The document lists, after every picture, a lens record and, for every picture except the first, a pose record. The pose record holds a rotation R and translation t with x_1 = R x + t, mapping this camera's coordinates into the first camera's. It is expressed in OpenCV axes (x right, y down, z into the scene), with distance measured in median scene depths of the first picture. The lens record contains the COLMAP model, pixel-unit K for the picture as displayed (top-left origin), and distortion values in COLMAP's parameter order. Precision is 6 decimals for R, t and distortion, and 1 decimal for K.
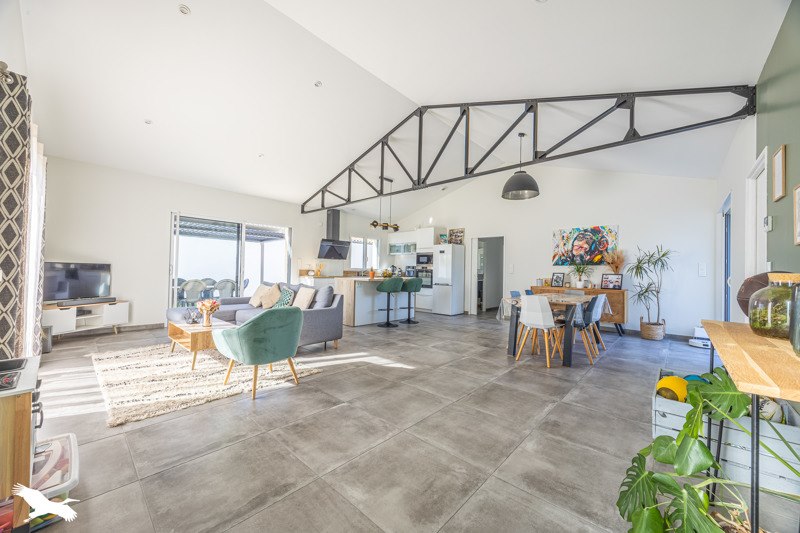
lens RADIAL K [[308.9, 0, 400.0], [0, 308.9, 266.5], [0, 0, 1]] dist [0.000363, 0.000047]
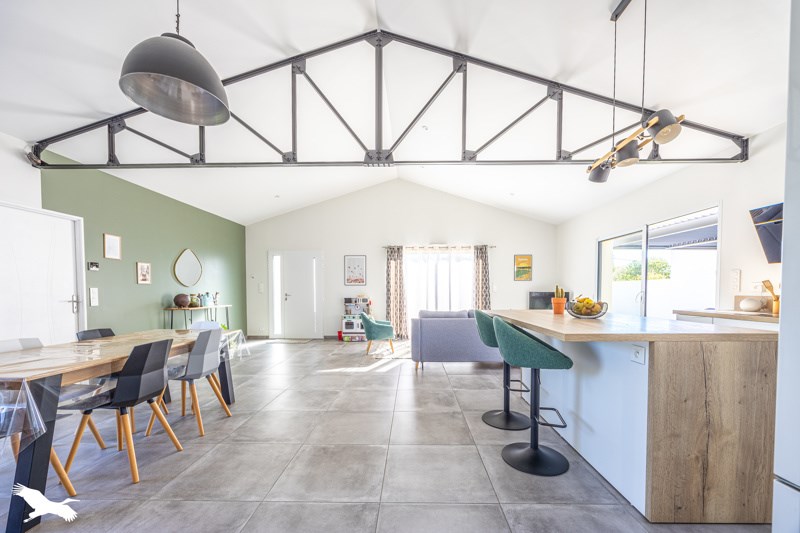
lens RADIAL K [[308.9, 0, 400.0], [0, 308.9, 266.5], [0, 0, 1]] dist [0.000363, 0.000047]
pose [[0.729706, -0.021941, 0.683408, -0.752069], [0.010960, 0.999732, 0.020395, -0.144844], [-0.683673, -0.007392, 0.729751, 1.190188]]
